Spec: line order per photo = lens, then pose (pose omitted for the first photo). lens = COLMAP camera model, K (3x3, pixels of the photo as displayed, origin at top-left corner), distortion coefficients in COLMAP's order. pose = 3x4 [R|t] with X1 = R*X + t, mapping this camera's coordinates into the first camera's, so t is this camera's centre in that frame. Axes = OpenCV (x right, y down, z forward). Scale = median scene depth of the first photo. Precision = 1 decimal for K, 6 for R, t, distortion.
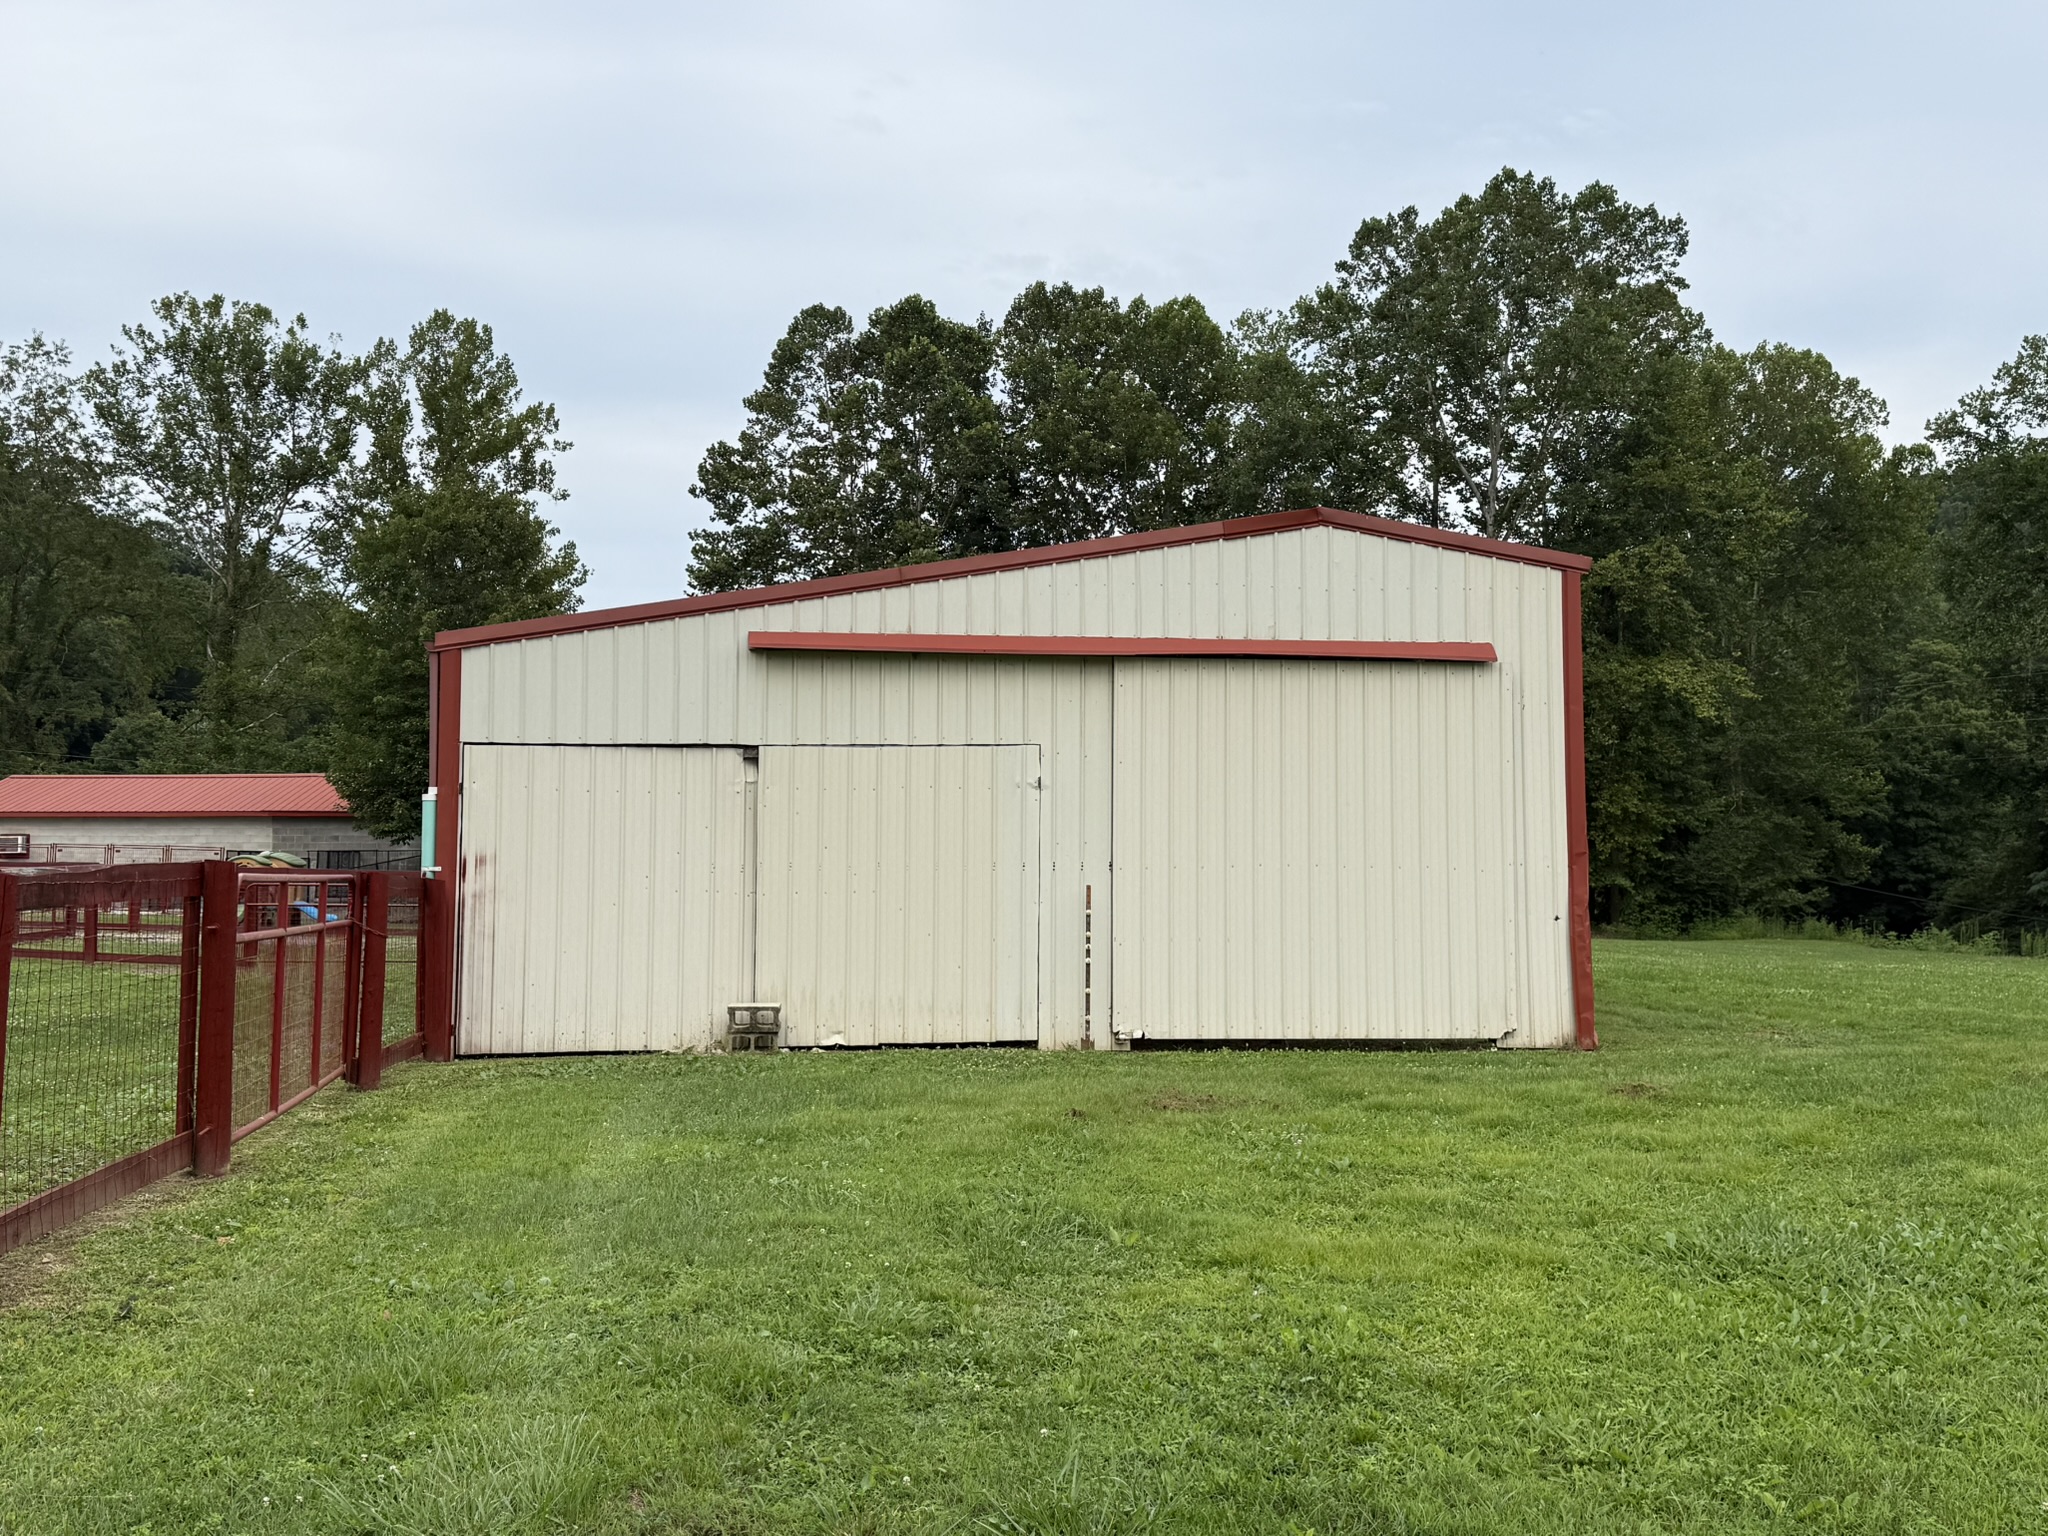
lens RADIAL K [[1917.6, 0, 1024.0], [0, 1917.6, 768.0], [0, 0, 1]] dist [0.193926, -0.451719]
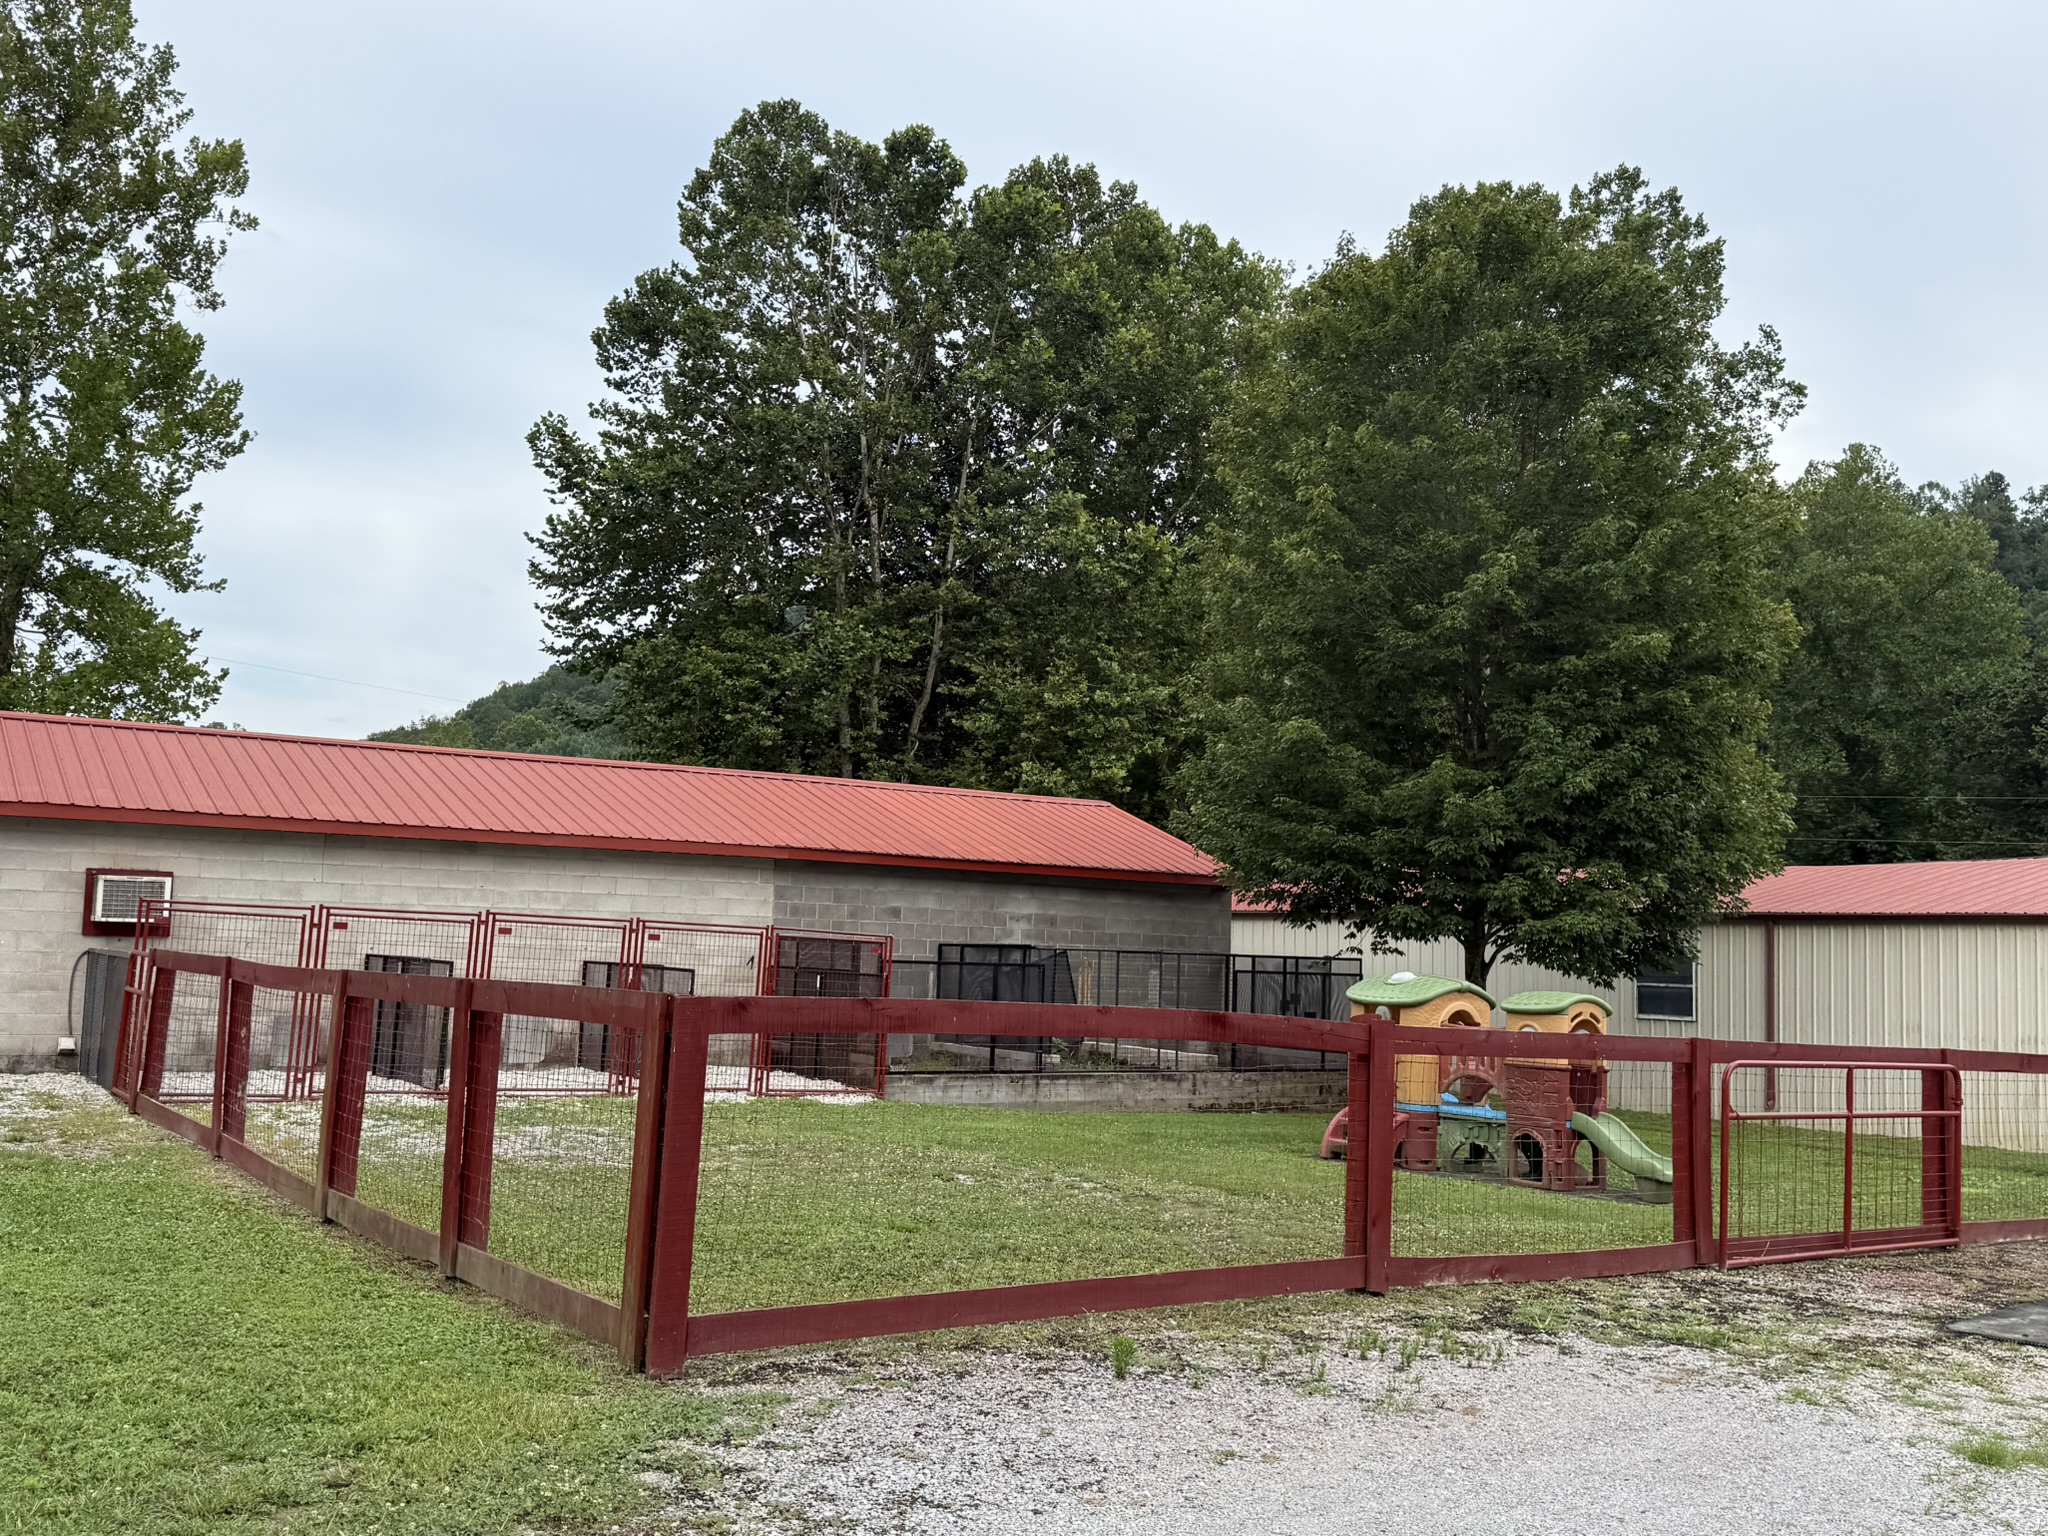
lens RADIAL K [[1939.1, 0, 1024.0], [0, 1939.1, 768.0], [0, 0, 1]] dist [0.004906, 0.000855]
pose [[0.809594, 0.080404, 0.581457, -0.405670], [-0.060742, 0.996732, -0.053255, 0.016741], [-0.583839, 0.007796, 0.811832, 0.421326]]
